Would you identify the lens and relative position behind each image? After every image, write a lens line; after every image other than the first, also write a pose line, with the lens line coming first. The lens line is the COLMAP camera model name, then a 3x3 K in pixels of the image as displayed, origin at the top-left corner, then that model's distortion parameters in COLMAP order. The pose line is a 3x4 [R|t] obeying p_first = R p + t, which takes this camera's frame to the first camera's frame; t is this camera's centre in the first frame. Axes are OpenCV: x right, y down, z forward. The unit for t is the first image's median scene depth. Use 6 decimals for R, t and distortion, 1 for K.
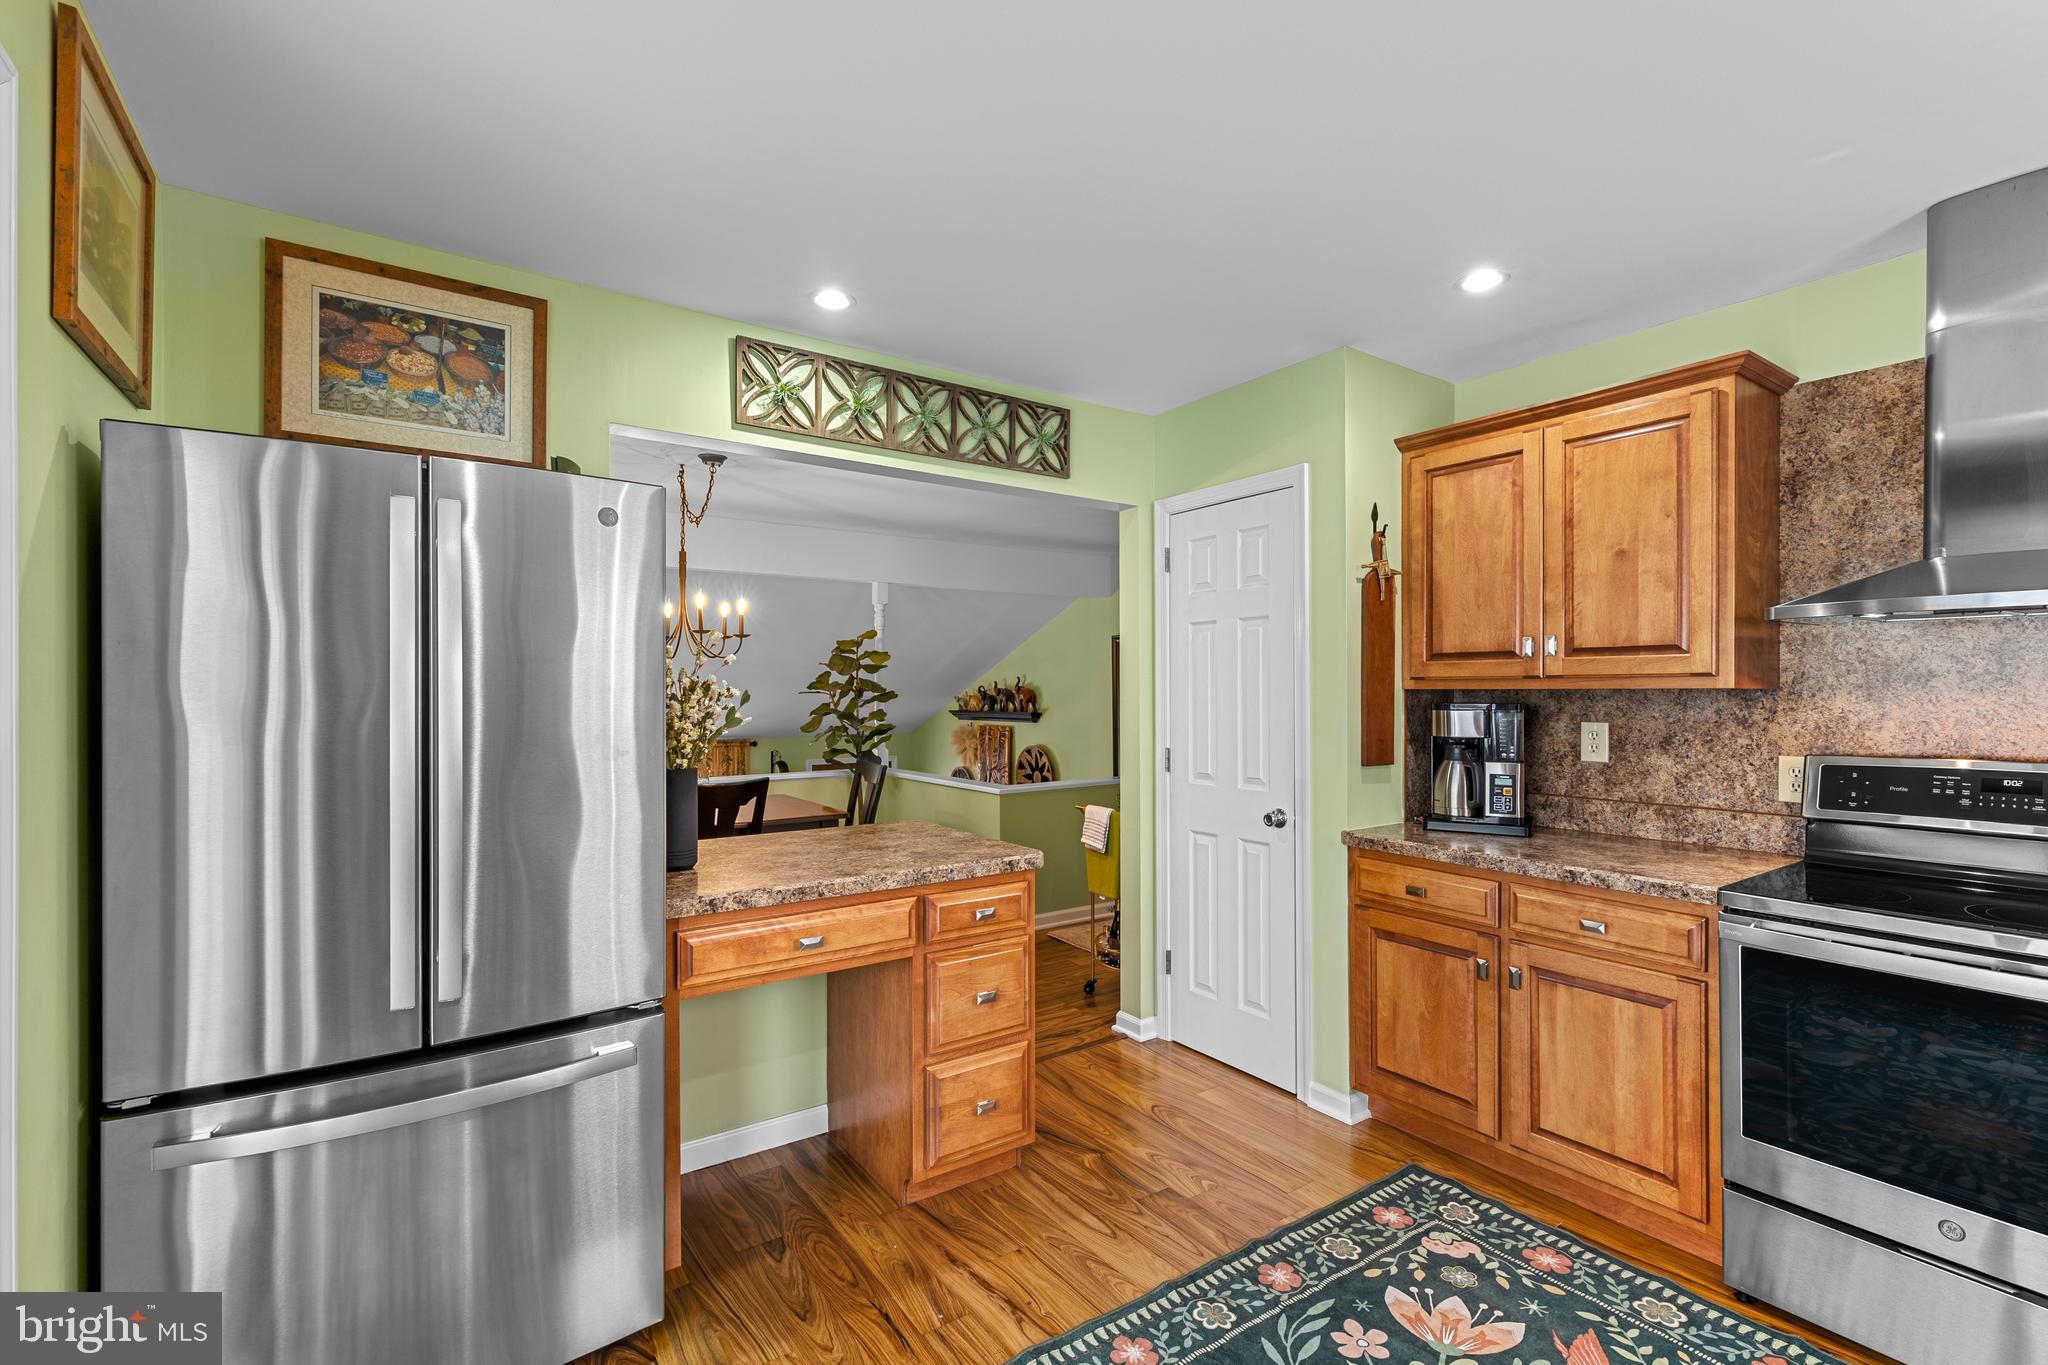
lens RADIAL K [[938.9, 0, 1033.7], [0, 938.9, 683.6], [0, 0, 1]] dist [0.004875, 0.000342]
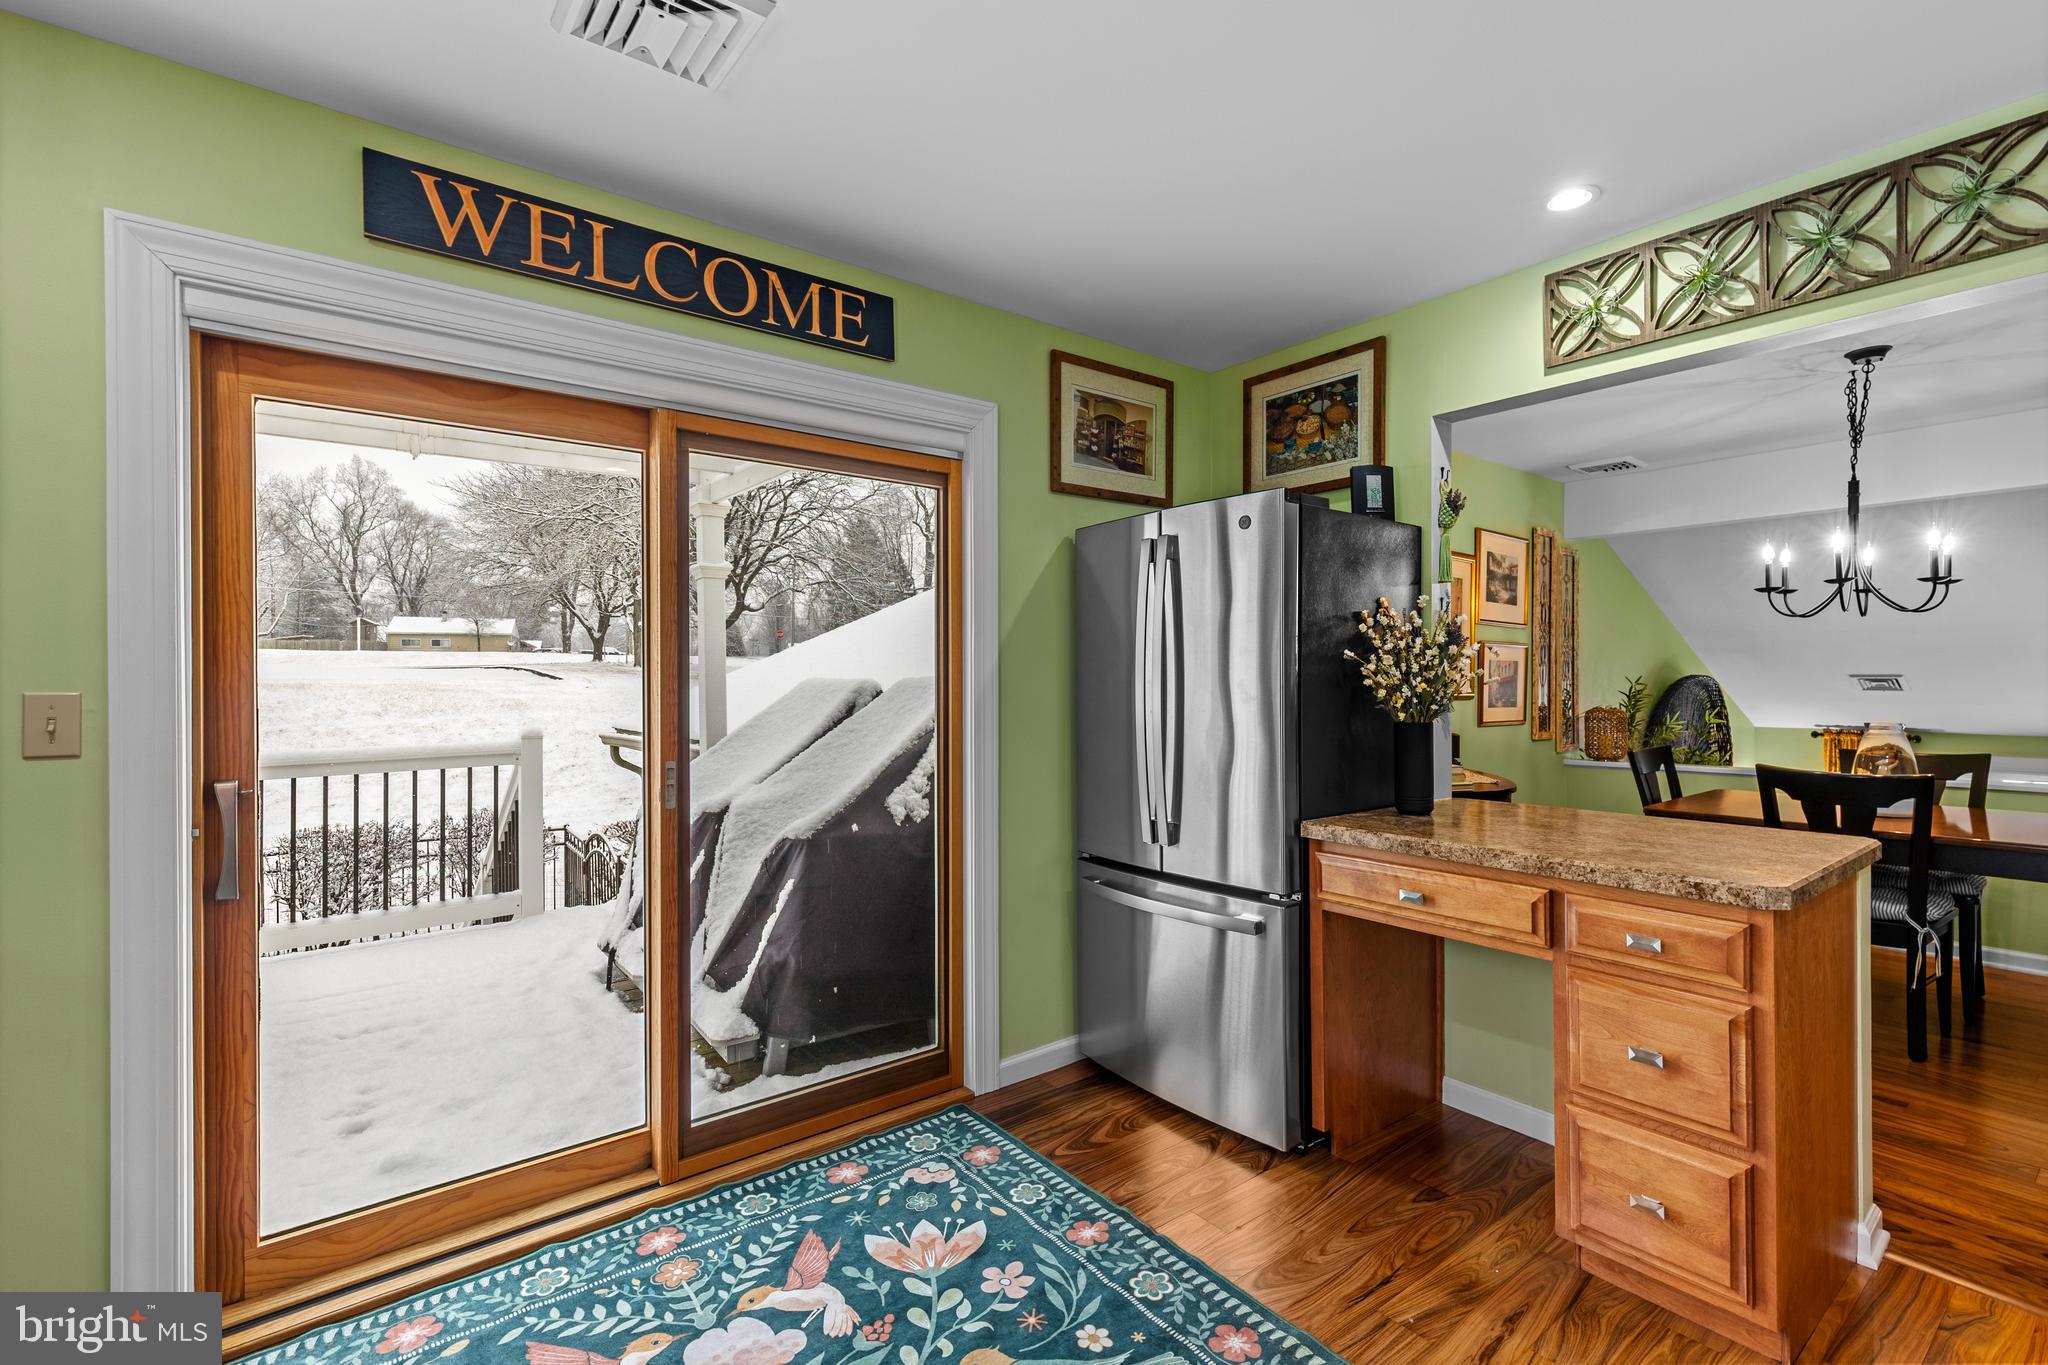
lens RADIAL K [[938.9, 0, 1041.4], [0, 938.9, 678.6], [0, 0, 1]] dist [0.004875, 0.000342]
pose [[0.041241, -0.004177, -0.999140, 0.709098], [0.002610, 0.999988, -0.004073, 0.042237], [0.999146, -0.002440, 0.041252, 0.527712]]
